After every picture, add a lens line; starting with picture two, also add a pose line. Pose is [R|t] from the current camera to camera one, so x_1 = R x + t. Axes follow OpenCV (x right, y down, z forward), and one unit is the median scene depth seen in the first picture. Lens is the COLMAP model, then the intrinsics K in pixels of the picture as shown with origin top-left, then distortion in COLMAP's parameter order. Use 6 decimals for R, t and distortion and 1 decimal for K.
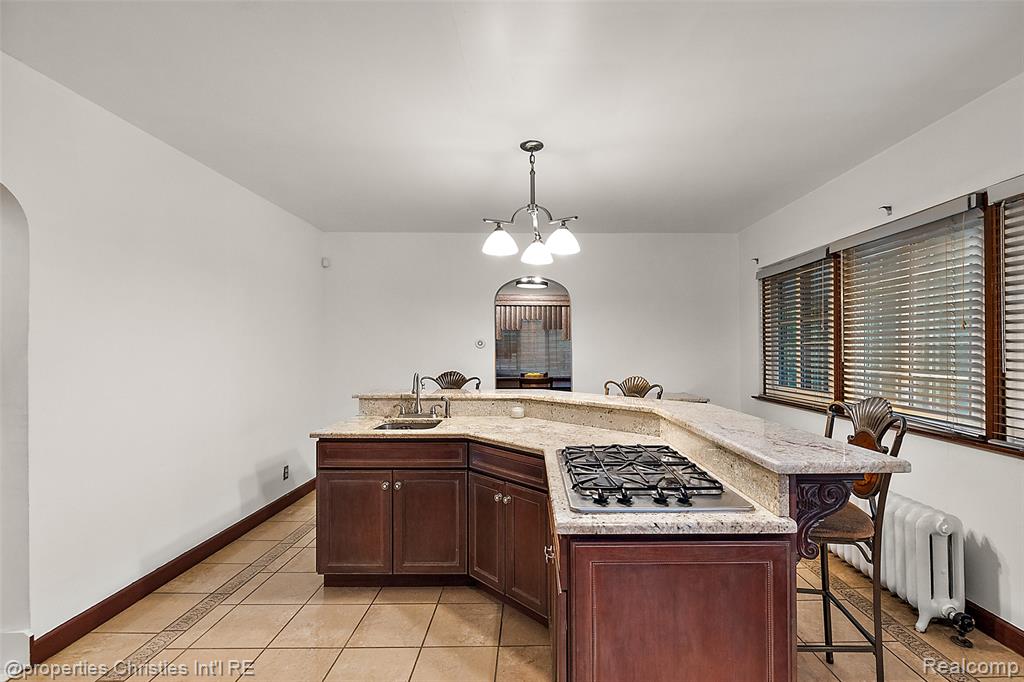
lens RADIAL K [[447.3, 0, 538.8], [0, 447.3, 349.4], [0, 0, 1]] dist [0.001172, 0.000043]
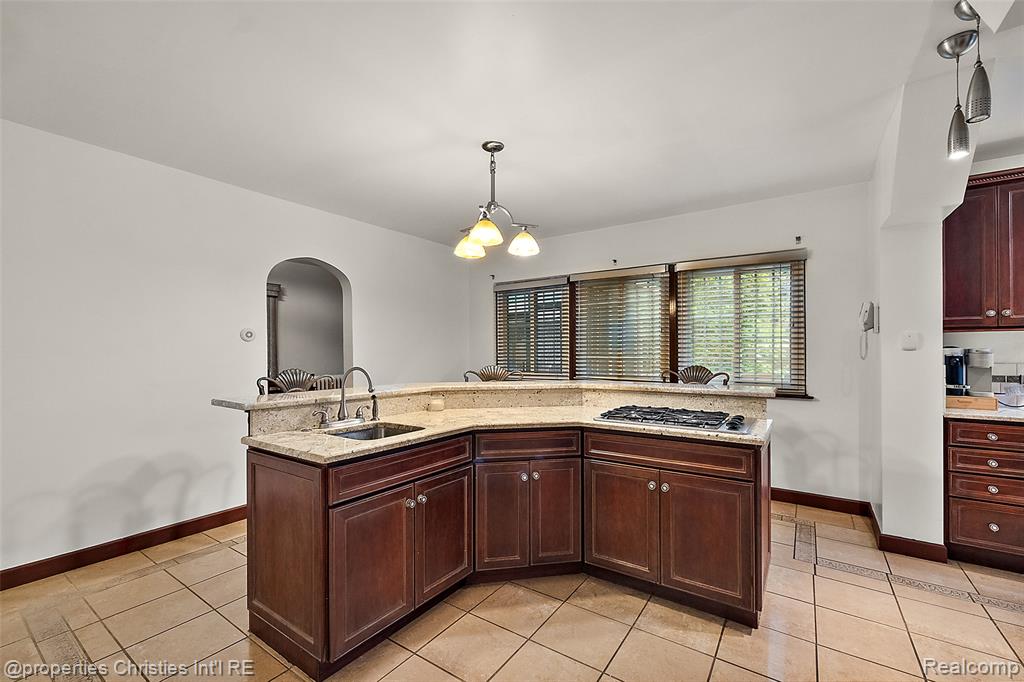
lens RADIAL K [[431.8, 0, 504.9], [0, 431.8, 349.0], [0, 0, 1]] dist [-0.001559, -0.000101]
pose [[0.590597, 0.000533, 0.806966, -0.848306], [0.005578, 0.999973, -0.004743, 0.029153], [-0.806947, 0.007302, 0.590578, 0.387262]]
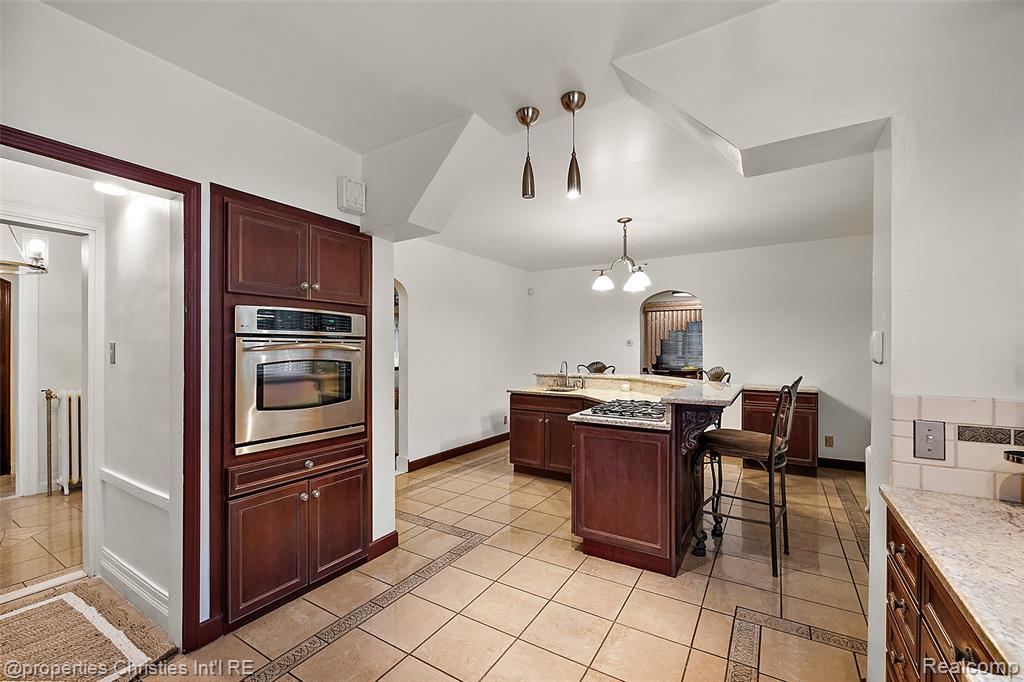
lens RADIAL K [[431.8, 0, 504.9], [0, 431.8, 349.0], [0, 0, 1]] dist [-0.001559, -0.000101]
pose [[0.836854, 0.001562, -0.547424, 0.493815], [-0.000804, 0.999998, 0.001624, 0.007100], [0.547426, -0.000919, 0.836853, -0.556375]]
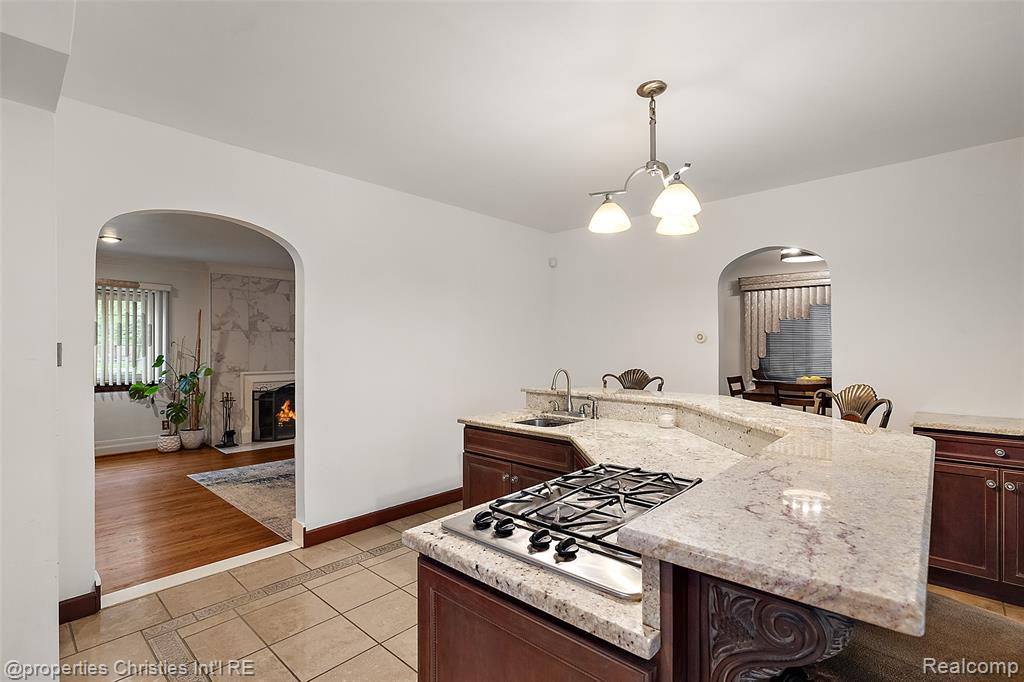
lens RADIAL K [[479.1, 0, 511.9], [0, 479.1, 348.4], [0, 0, 1]] dist [-0.008515, 0.000004]
pose [[0.727689, -0.000411, -0.685907, 0.404847], [0.002608, 0.999994, 0.002167, 0.008227], [0.685903, -0.003366, 0.727686, 0.210663]]
